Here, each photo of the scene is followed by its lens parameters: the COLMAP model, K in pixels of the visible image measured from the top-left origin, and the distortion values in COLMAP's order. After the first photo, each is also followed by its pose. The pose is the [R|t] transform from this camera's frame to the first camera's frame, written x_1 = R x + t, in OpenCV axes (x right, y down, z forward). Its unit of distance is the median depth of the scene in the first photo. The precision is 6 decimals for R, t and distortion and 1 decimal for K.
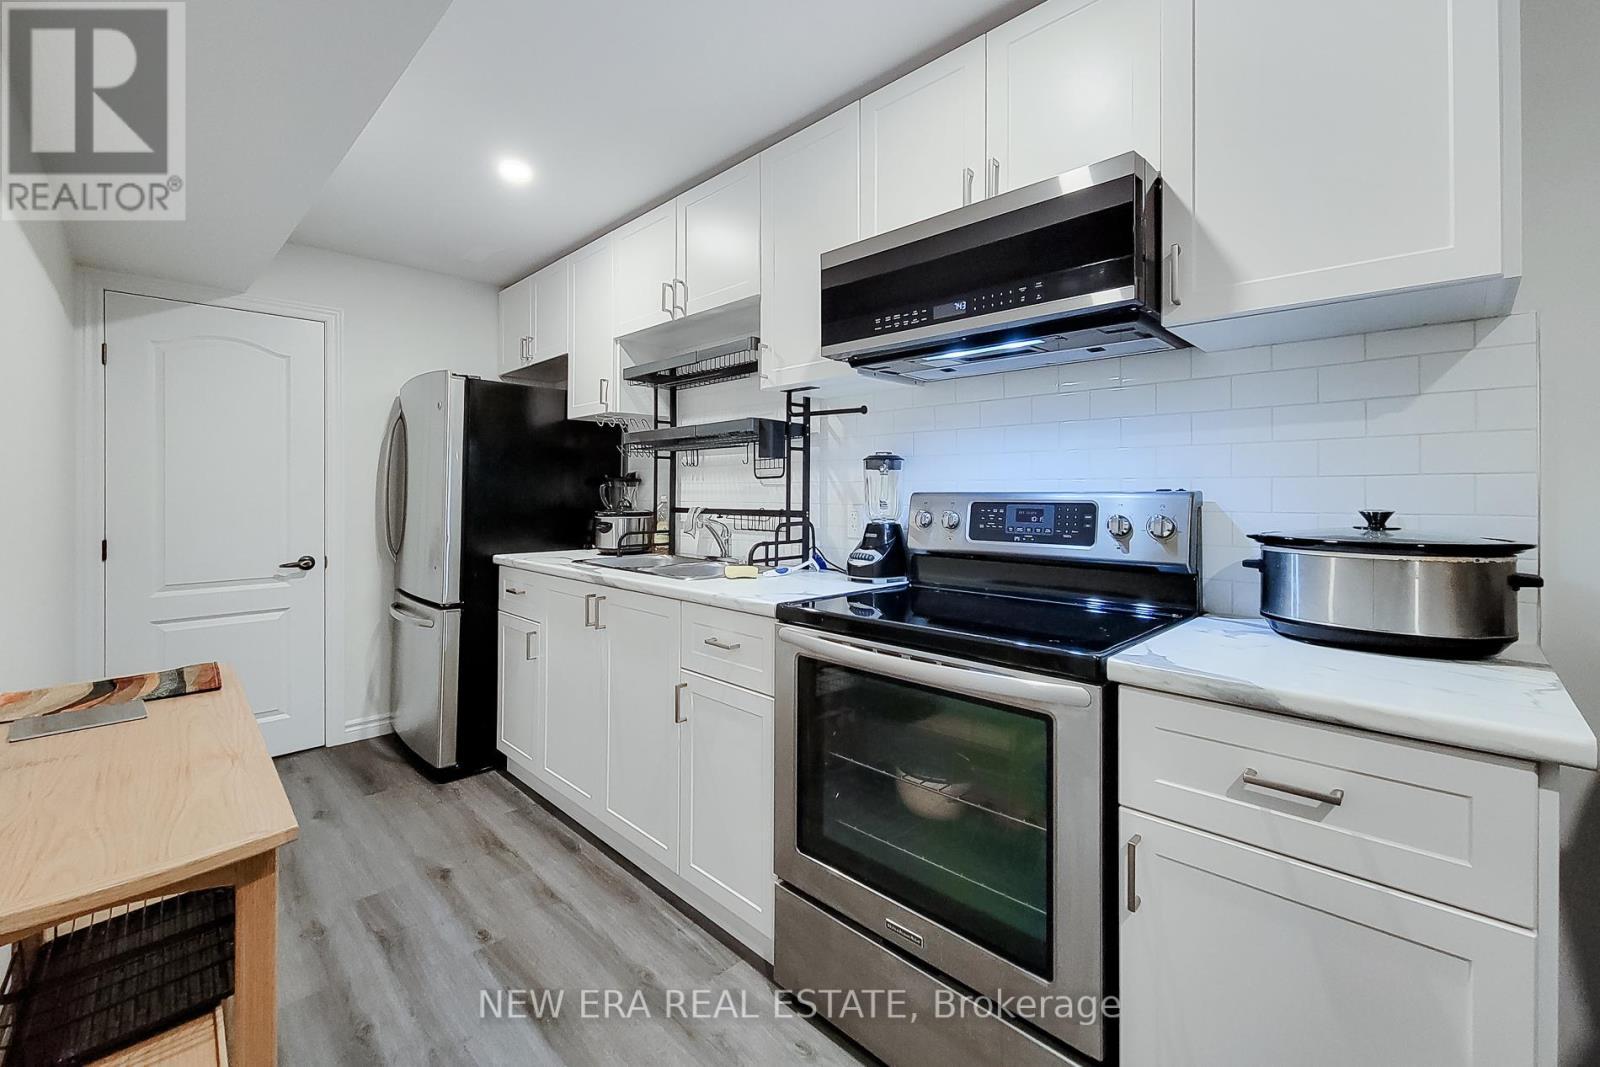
lens RADIAL K [[660.8, 0, 791.5], [0, 660.8, 483.4], [0, 0, 1]] dist [-0.000780, -0.000148]
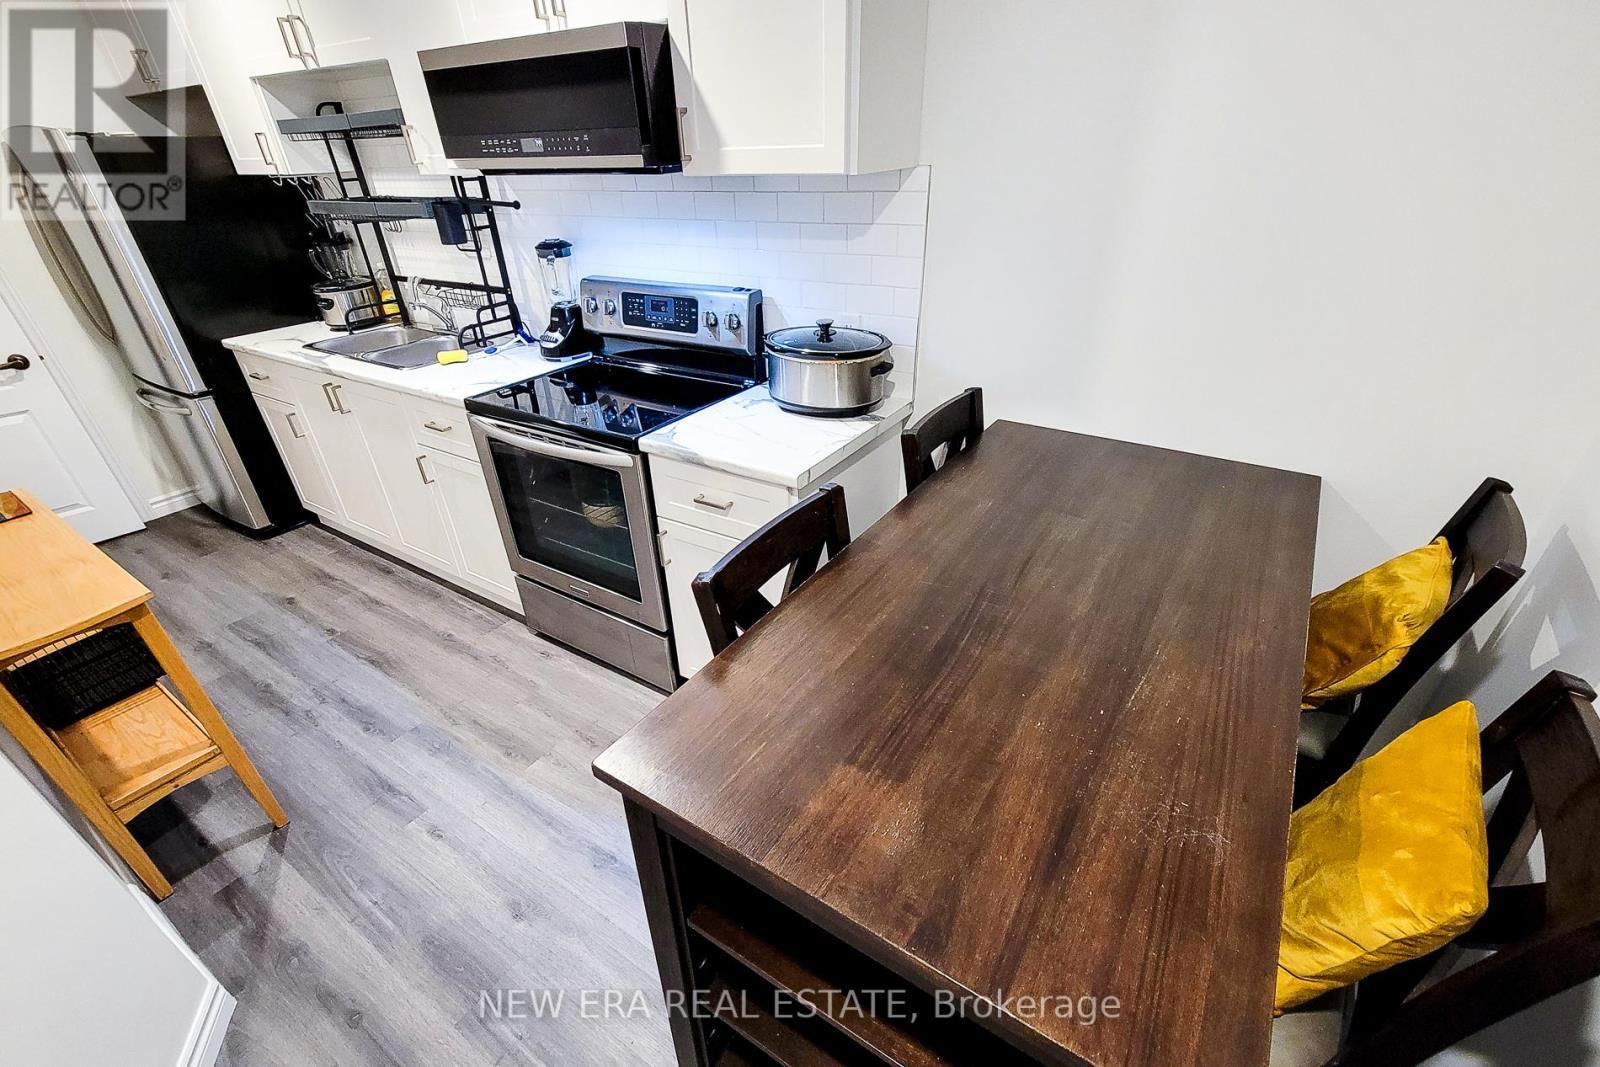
lens RADIAL K [[700.0, 0, 783.1], [0, 700.0, 581.4], [0, 0, 1]] dist [0.011901, -0.000075]
pose [[0.981541, -0.136211, 0.134254, 0.282233], [0.040117, 0.832990, 0.551832, -0.203117], [-0.186998, -0.536259, 0.823078, -0.364524]]
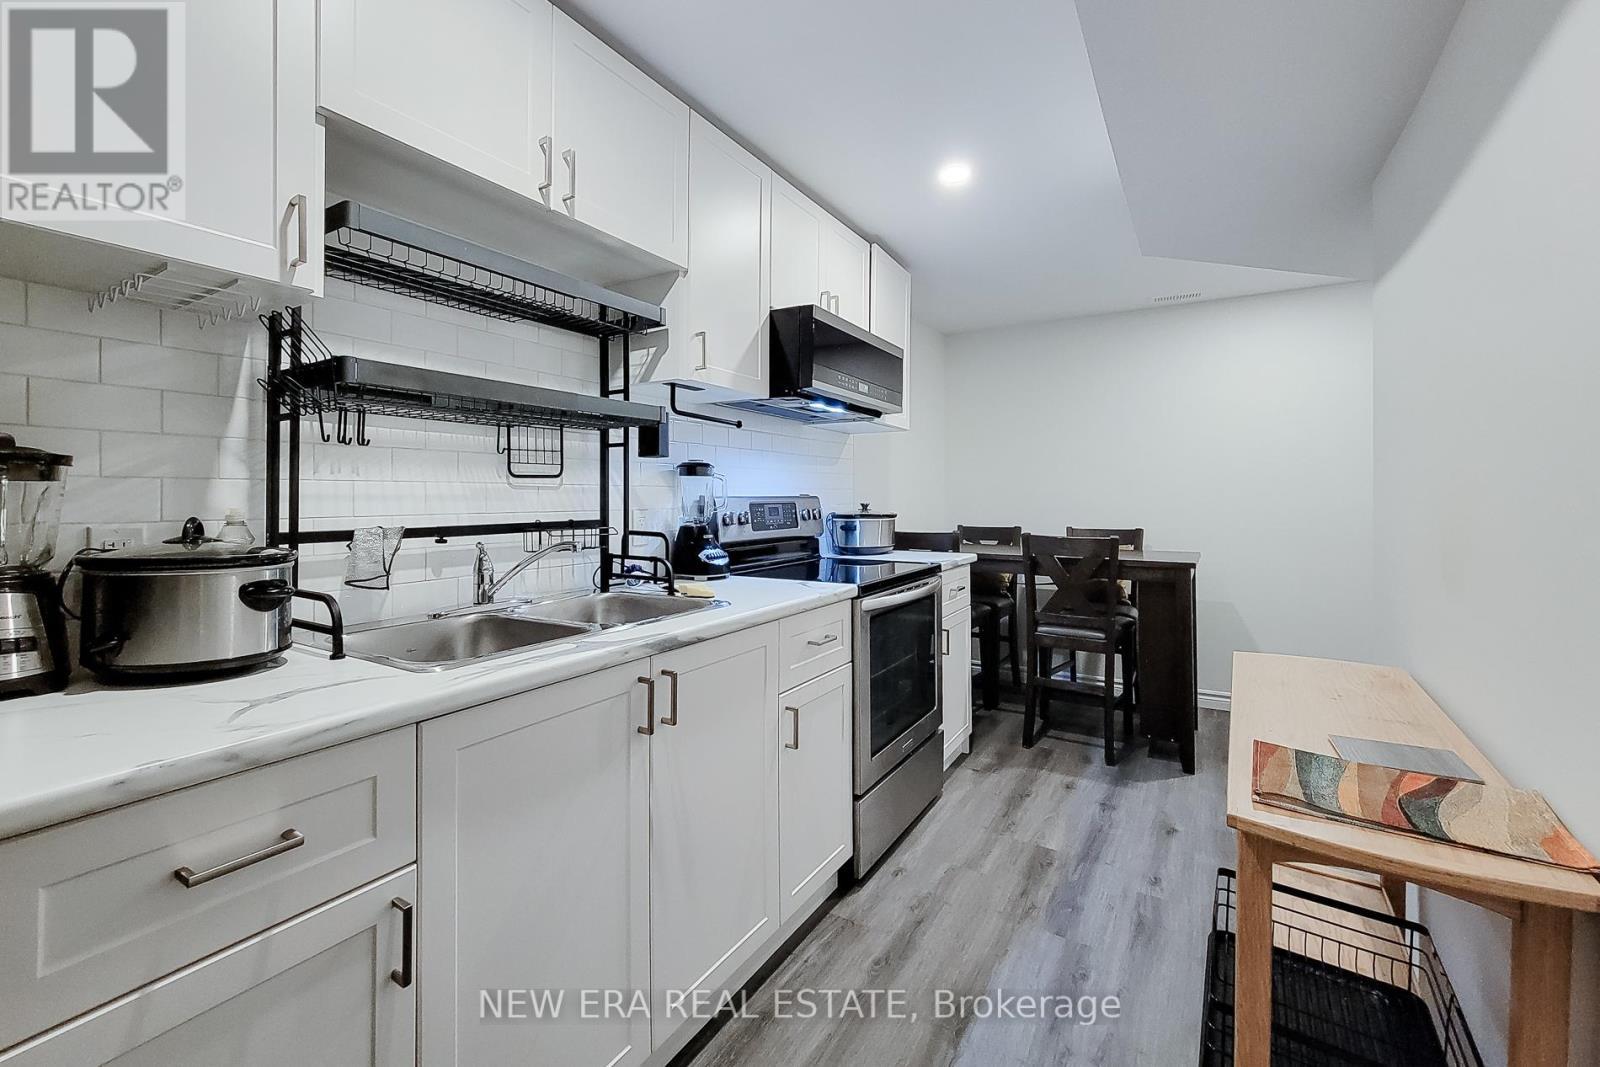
lens RADIAL K [[671.2, 0, 791.9], [0, 671.2, 495.8], [0, 0, 1]] dist [-0.000976, -0.000134]
pose [[-0.218672, -0.002177, 0.975796, -0.952014], [-0.012314, 0.999924, -0.000529, 0.010678], [-0.975721, -0.012132, -0.218683, 1.072946]]
